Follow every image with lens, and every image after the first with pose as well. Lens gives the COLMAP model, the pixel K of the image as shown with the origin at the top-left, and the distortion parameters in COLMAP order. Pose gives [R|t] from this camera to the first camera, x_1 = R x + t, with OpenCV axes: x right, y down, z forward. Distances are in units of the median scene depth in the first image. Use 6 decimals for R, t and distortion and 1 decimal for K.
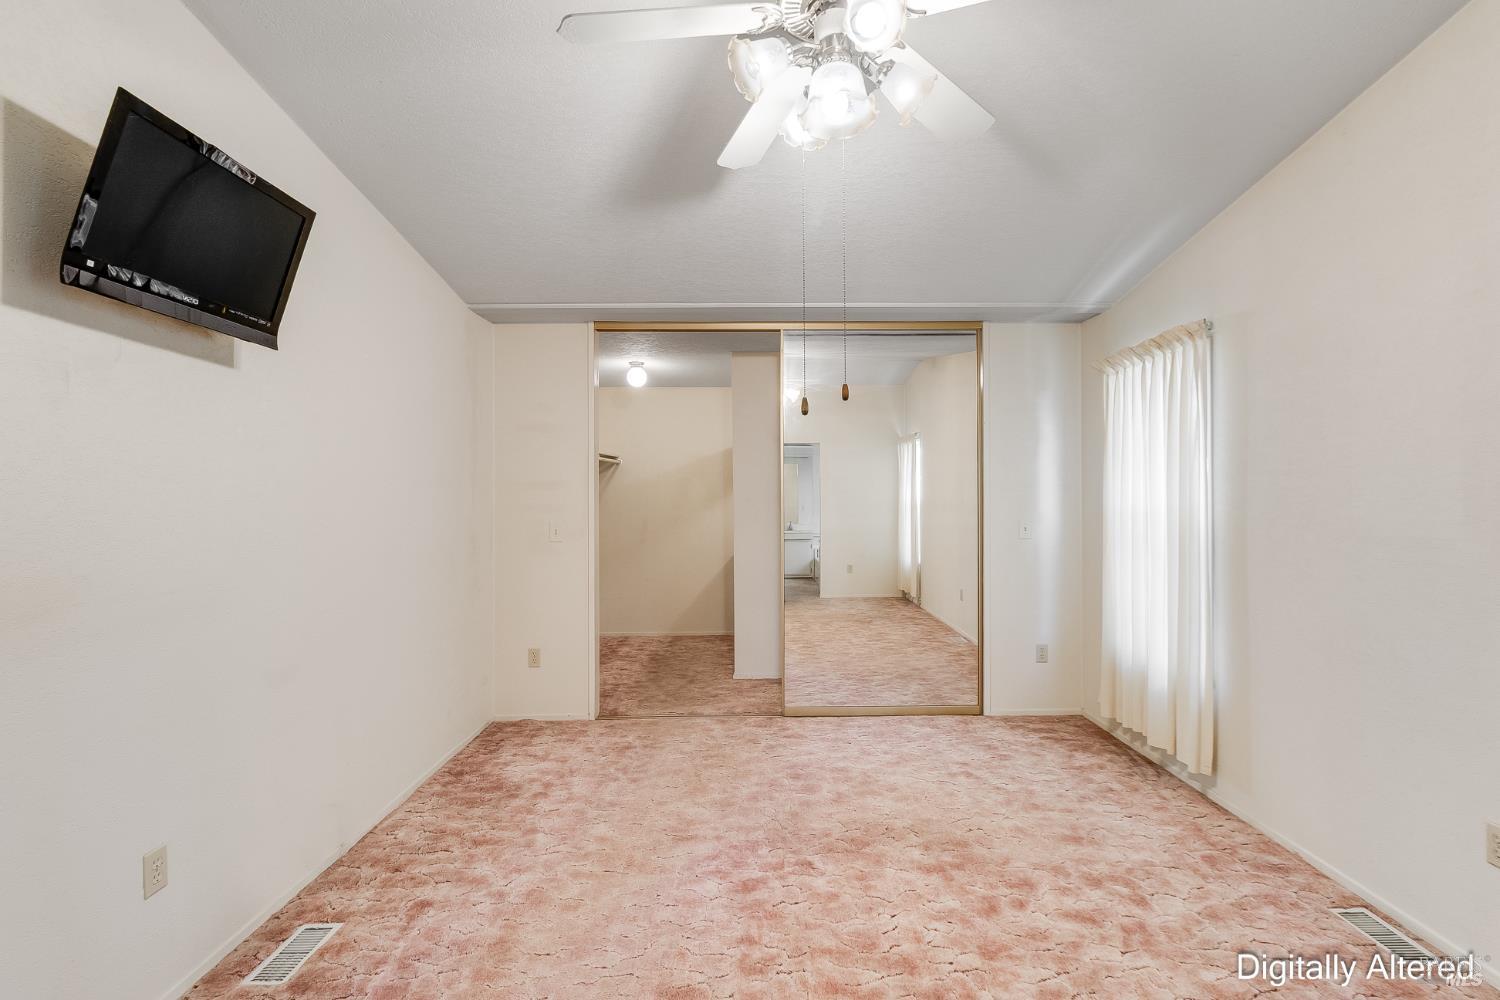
lens RADIAL K [[698.3, 0, 749.9], [0, 698.3, 495.7], [0, 0, 1]] dist [-0.001413, -0.004153]
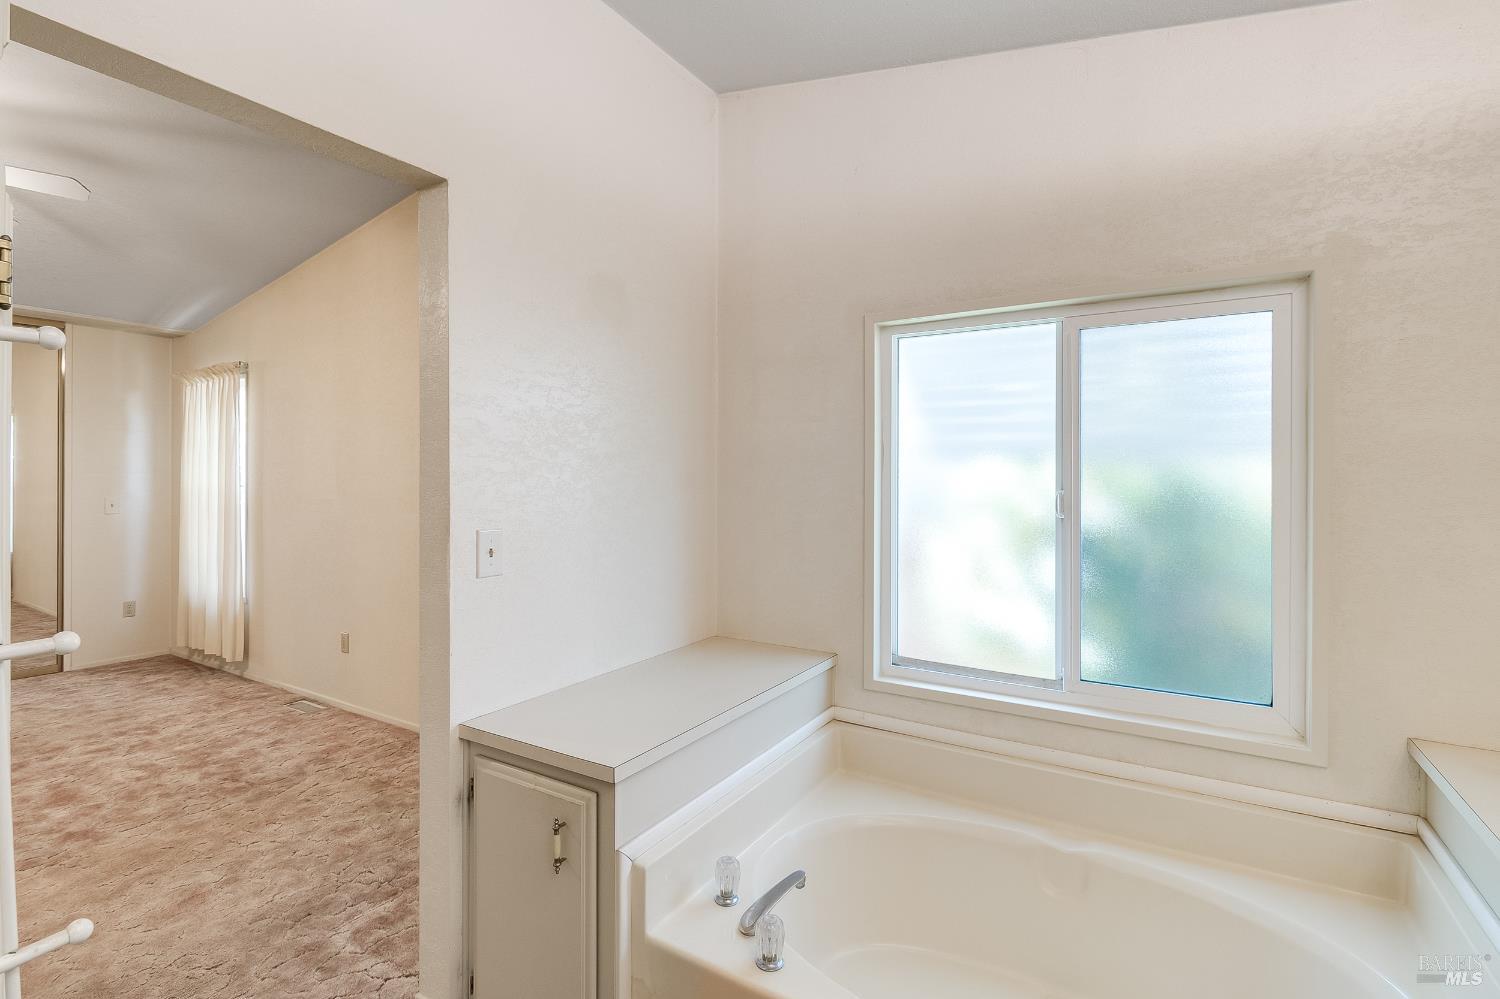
lens RADIAL K [[698.3, 0, 749.5], [0, 698.3, 478.2], [0, 0, 1]] dist [-0.001413, -0.004153]
pose [[0.523866, 0.007789, 0.851765, -0.053035], [-0.002570, 0.999968, -0.007564, 0.009464], [-0.851797, 0.001774, 0.523869, -0.670206]]
